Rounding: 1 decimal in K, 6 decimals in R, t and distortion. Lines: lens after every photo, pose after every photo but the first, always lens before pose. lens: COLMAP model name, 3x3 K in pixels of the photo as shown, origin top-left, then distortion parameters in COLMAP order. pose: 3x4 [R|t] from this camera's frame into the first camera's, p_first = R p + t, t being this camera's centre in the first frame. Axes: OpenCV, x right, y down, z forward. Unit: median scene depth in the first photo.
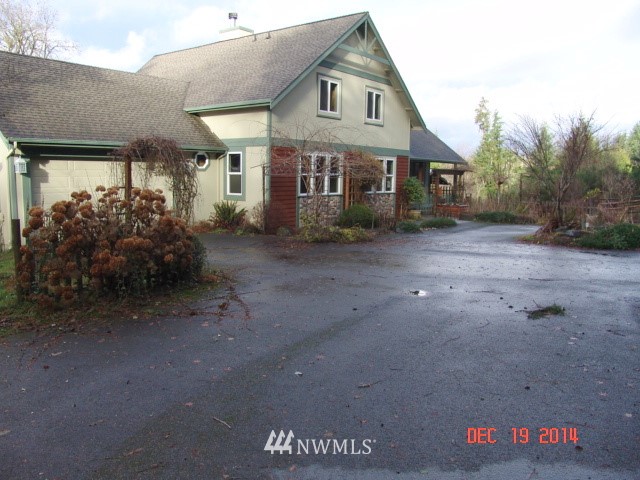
lens RADIAL K [[543.8, 0, 319.3], [0, 543.8, 235.1], [0, 0, 1]] dist [-0.121220, 0.044283]
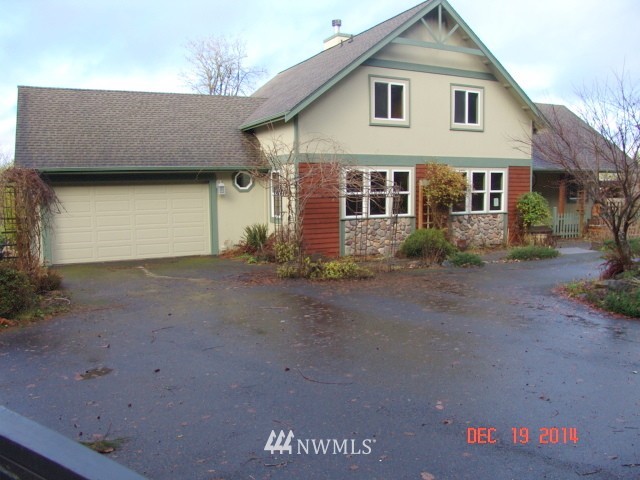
lens RADIAL K [[543.8, 0, 319.2], [0, 543.8, 241.4], [0, 0, 1]] dist [-0.121220, 0.044283]
pose [[0.899270, 0.019528, -0.436957, 0.276897], [-0.024882, 0.999669, -0.006532, -0.026275], [0.436685, 0.016746, 0.899459, 0.183384]]
